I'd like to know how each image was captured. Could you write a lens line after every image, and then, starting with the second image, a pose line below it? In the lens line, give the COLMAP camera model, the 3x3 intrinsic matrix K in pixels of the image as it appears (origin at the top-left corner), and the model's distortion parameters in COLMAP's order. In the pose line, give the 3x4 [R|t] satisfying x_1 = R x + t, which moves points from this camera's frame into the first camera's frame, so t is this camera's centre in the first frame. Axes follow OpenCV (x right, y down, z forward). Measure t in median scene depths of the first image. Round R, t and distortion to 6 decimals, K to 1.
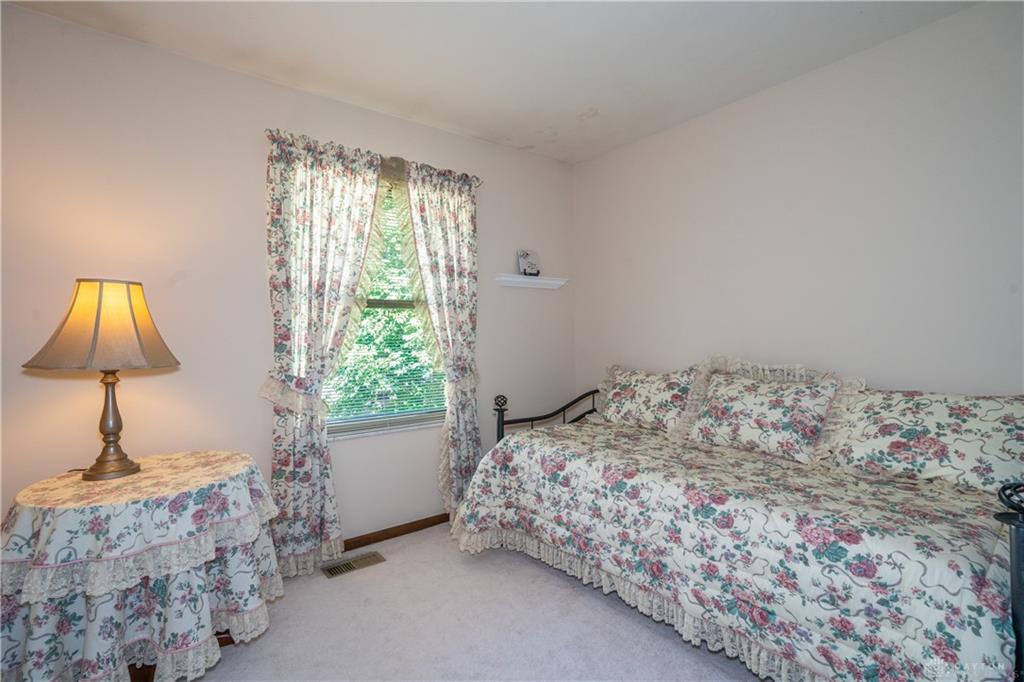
lens RADIAL K [[468.4, 0, 511.4], [0, 468.4, 343.2], [0, 0, 1]] dist [-0.002120, -0.000170]
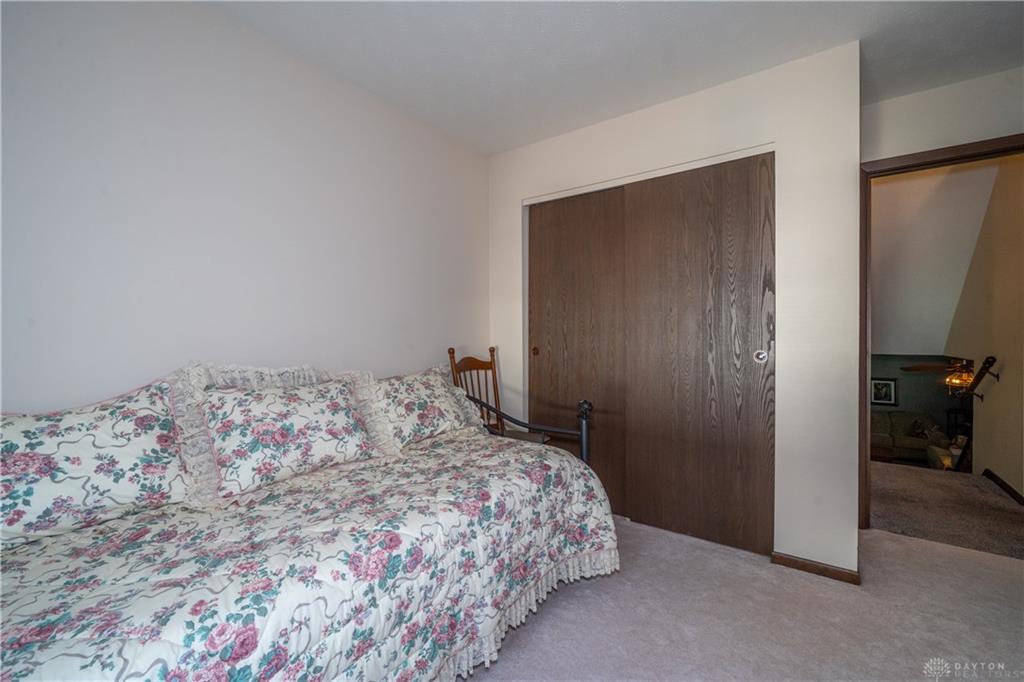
lens RADIAL K [[422.1, 0, 512.7], [0, 422.1, 335.5], [0, 0, 1]] dist [0.003321, 0.000150]
pose [[-0.284420, 0.003675, 0.958693, -0.329191], [0.018926, 0.999819, 0.001782, -0.007401], [-0.958513, 0.018651, -0.284438, 0.894354]]
